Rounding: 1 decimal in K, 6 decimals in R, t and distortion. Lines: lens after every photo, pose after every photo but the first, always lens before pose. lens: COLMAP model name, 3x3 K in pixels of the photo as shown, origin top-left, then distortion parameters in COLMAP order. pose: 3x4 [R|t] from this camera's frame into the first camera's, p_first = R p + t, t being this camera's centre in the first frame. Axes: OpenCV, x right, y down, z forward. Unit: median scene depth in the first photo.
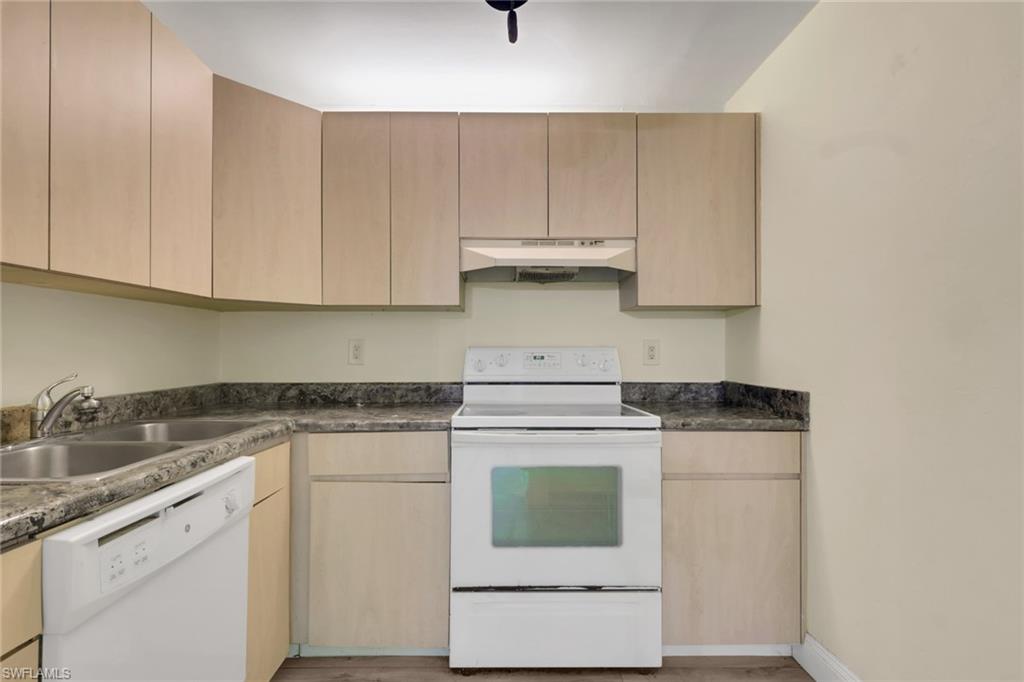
lens RADIAL K [[482.0, 0, 509.2], [0, 482.0, 348.2], [0, 0, 1]] dist [-0.003264, 0.000259]
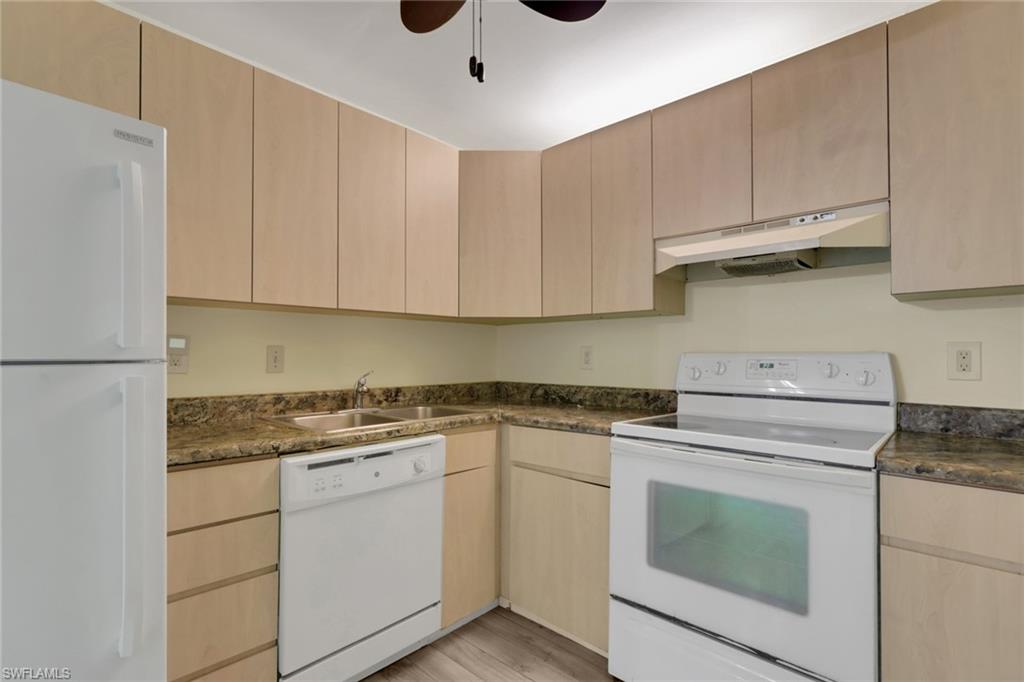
lens RADIAL K [[488.2, 0, 509.0], [0, 488.2, 349.6], [0, 0, 1]] dist [-0.000464, -0.000236]
pose [[0.715036, -0.006270, -0.699060, 0.368516], [0.000676, 0.999966, -0.008277, -0.001685], [0.699088, 0.005446, 0.715015, 0.103381]]
